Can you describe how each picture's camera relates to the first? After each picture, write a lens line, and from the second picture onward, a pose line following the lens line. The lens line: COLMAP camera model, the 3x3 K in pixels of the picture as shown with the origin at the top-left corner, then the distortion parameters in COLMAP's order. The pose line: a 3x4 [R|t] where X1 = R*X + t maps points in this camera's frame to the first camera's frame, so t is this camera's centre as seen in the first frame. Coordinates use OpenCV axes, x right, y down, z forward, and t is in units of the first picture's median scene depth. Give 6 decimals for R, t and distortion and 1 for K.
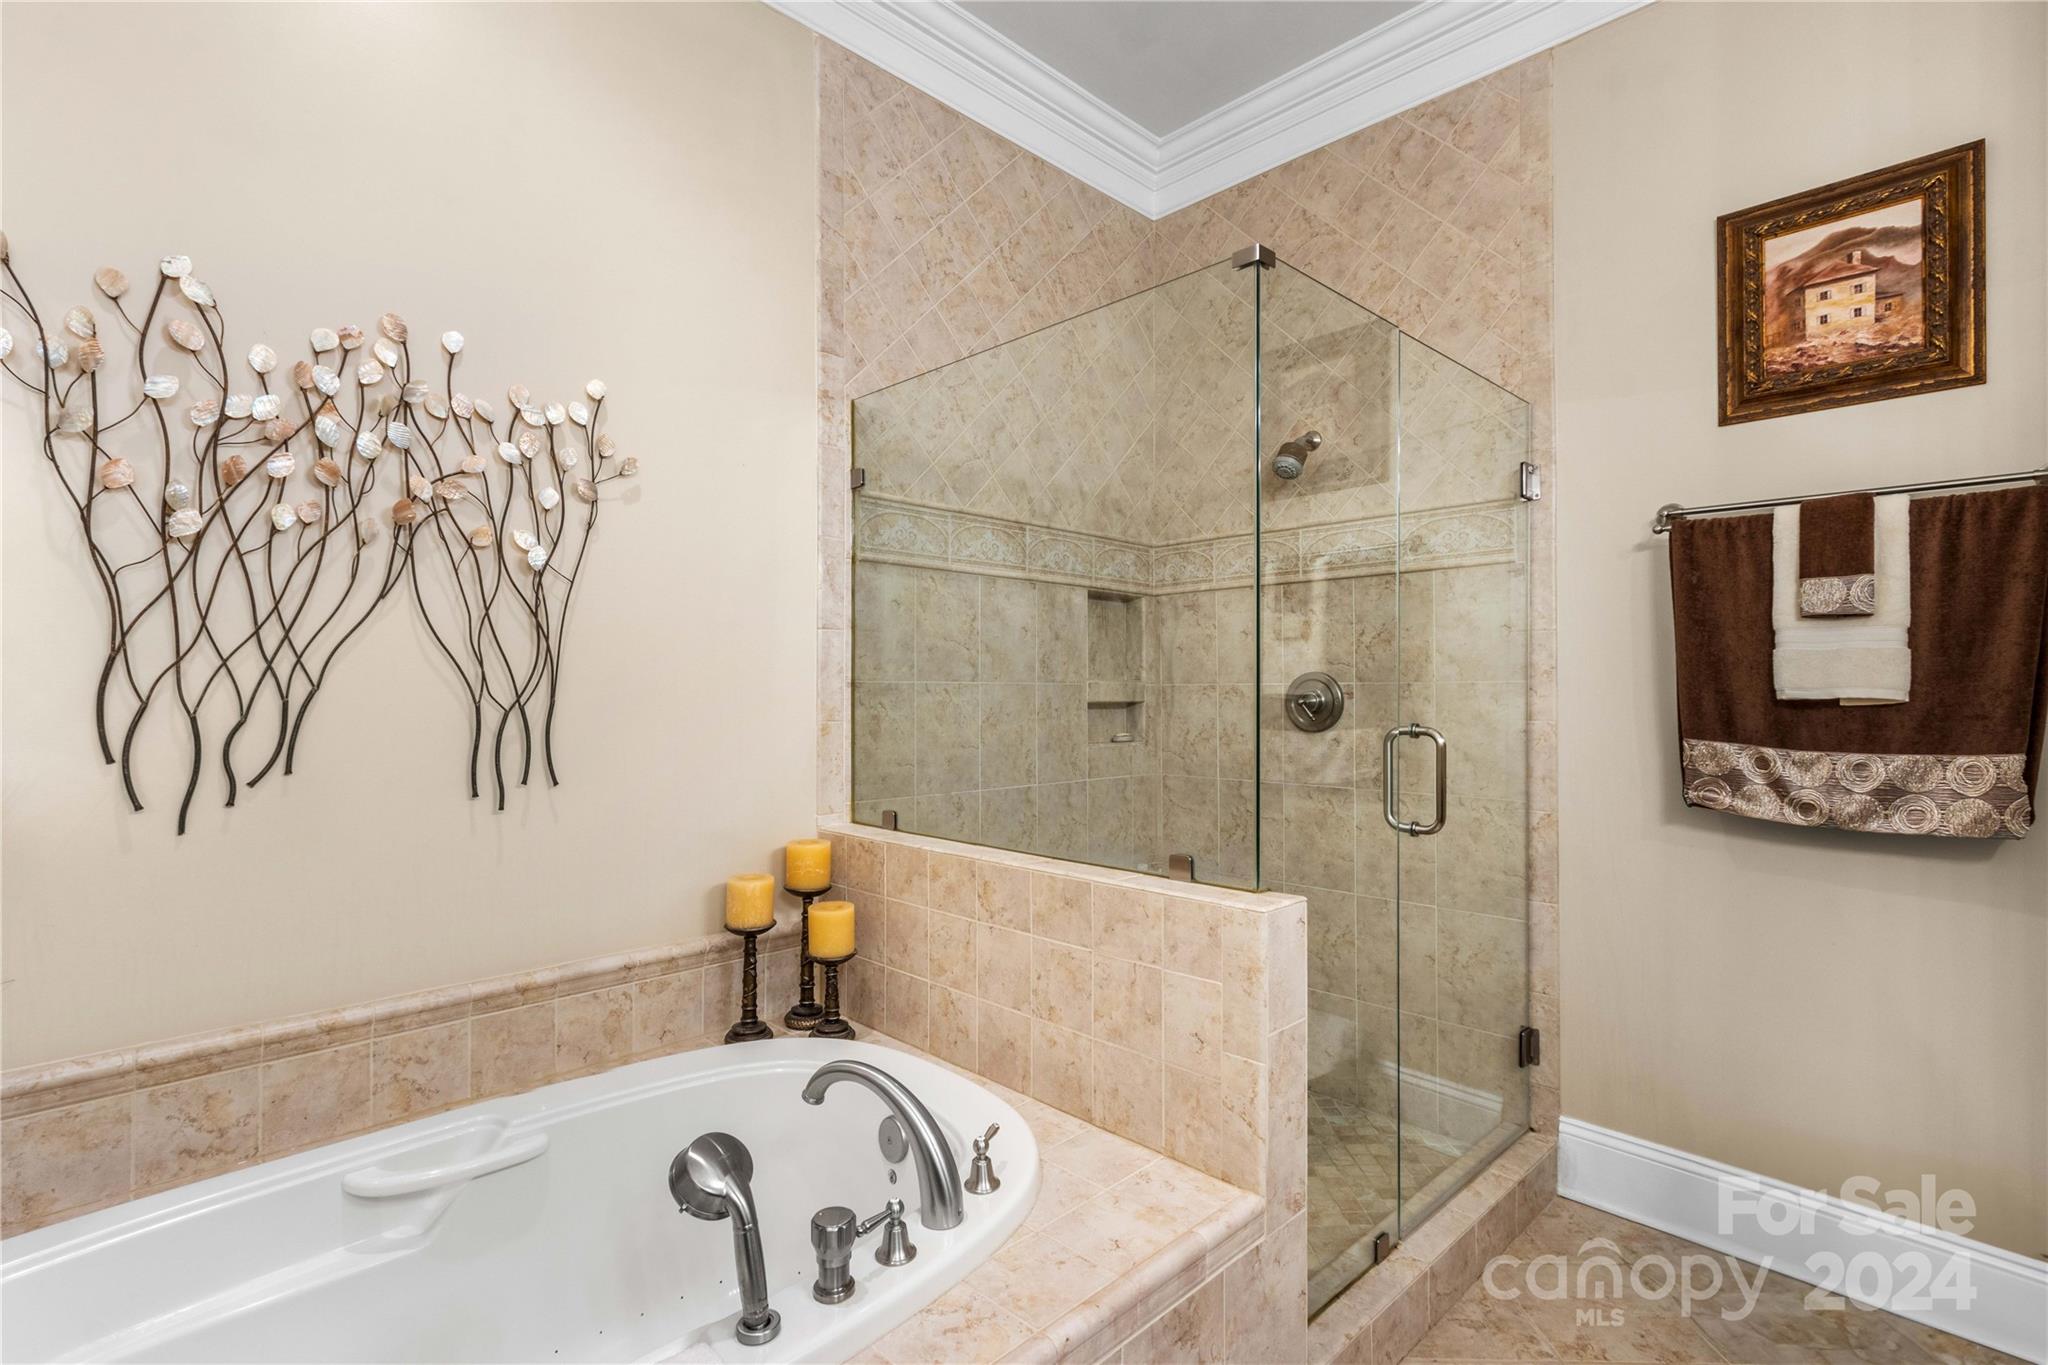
lens RADIAL K [[944.2, 0, 1015.3], [0, 944.2, 677.5], [0, 0, 1]] dist [0.006320, -0.003062]
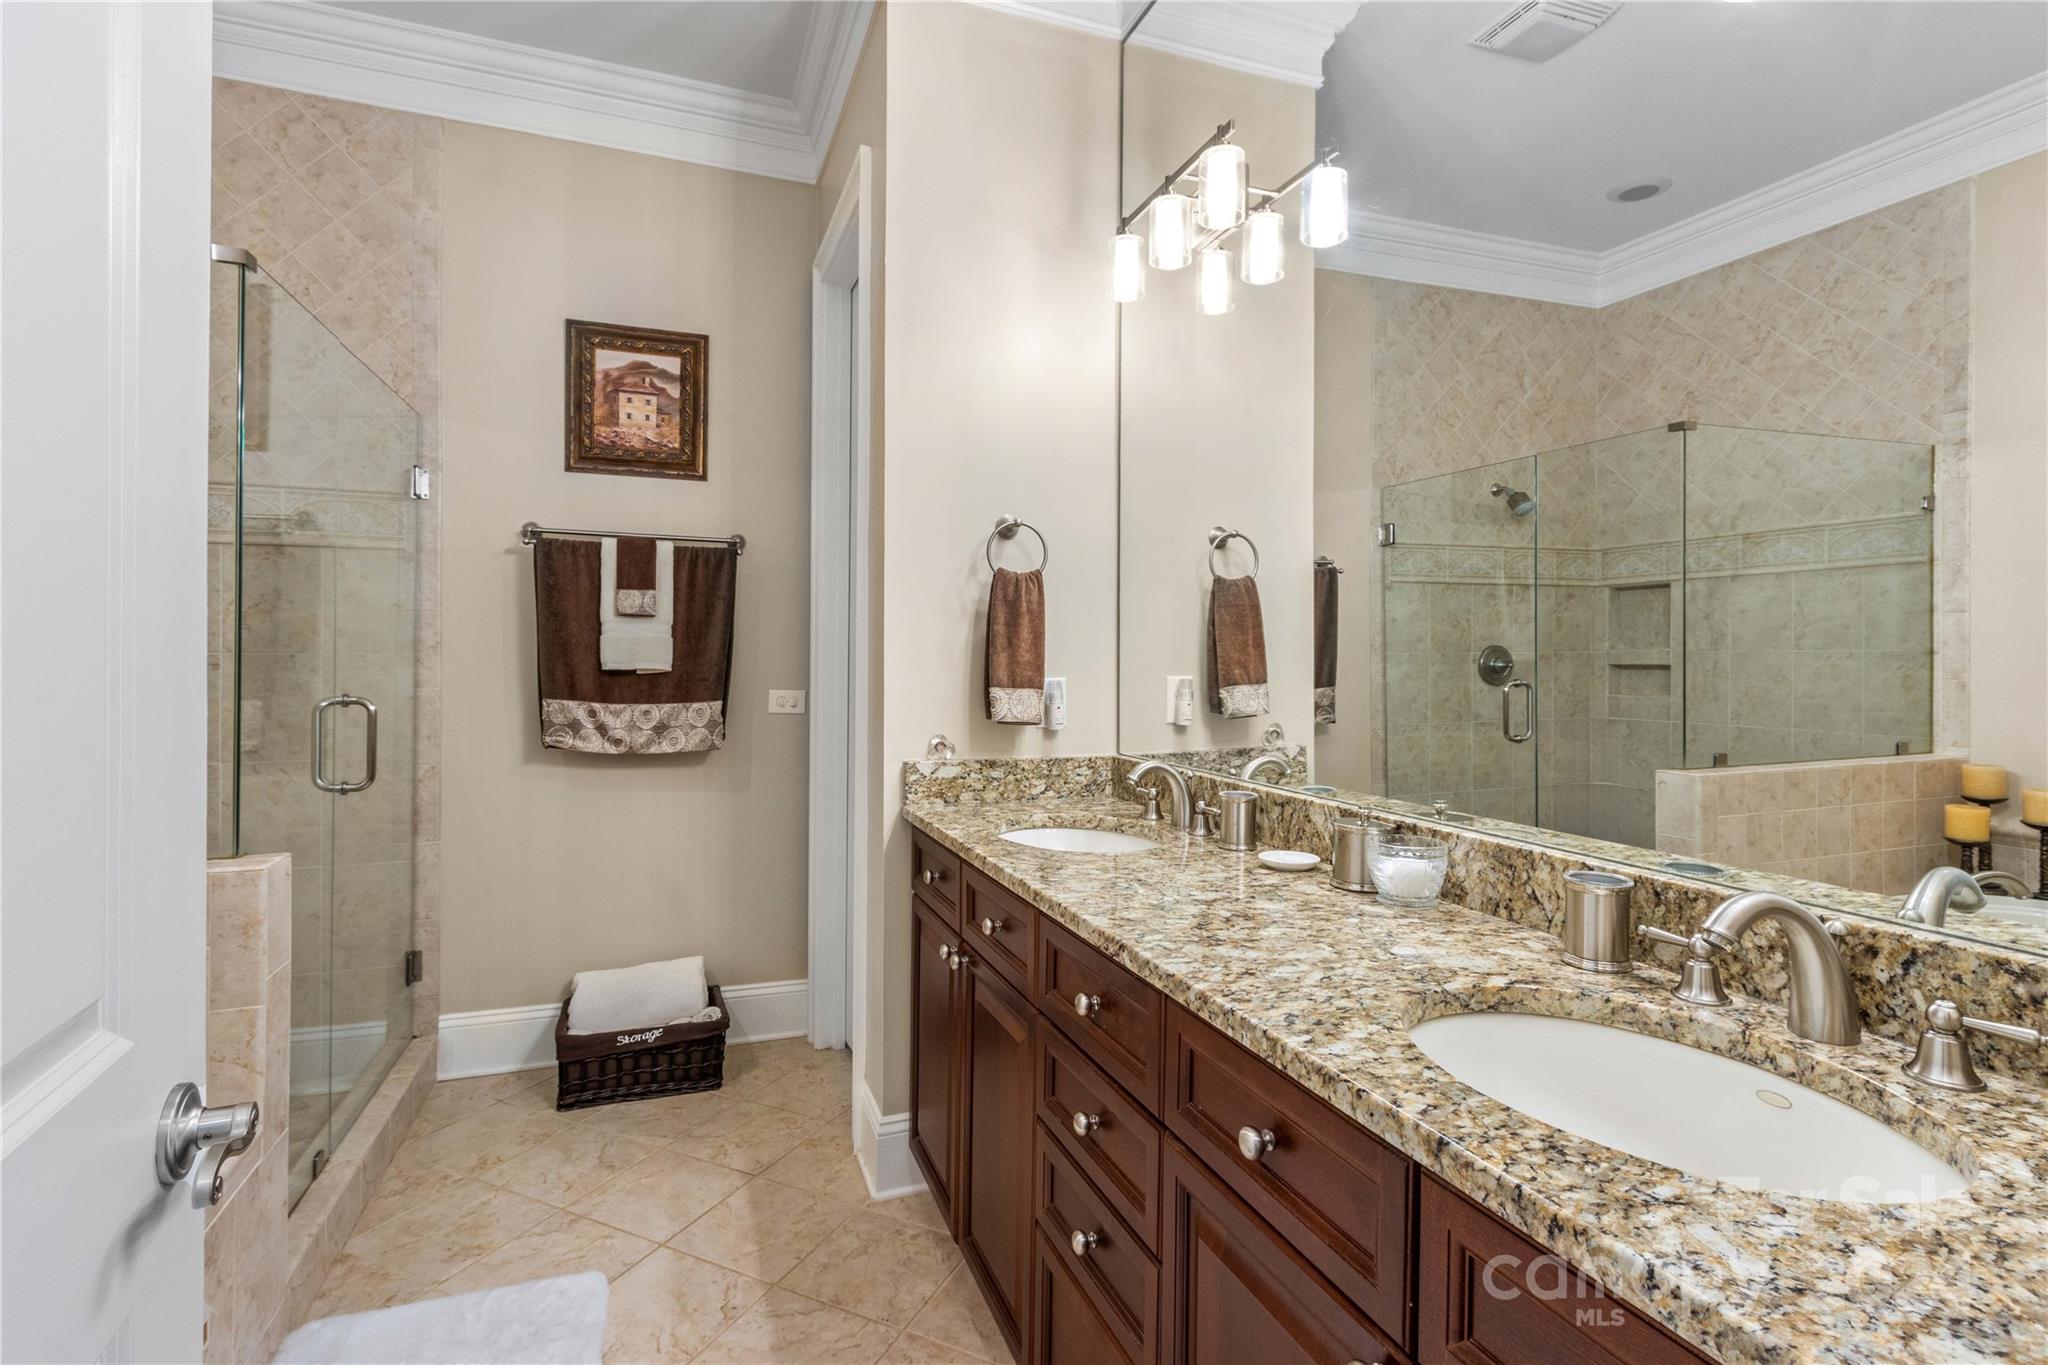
lens RADIAL K [[944.2, 0, 1015.3], [0, 944.2, 677.5], [0, 0, 1]] dist [0.006320, -0.003062]
pose [[0.402052, -0.016061, 0.915476, -0.265071], [-0.020897, 0.999425, 0.026711, -0.016472], [-0.915378, -0.029869, 0.401486, -0.164840]]
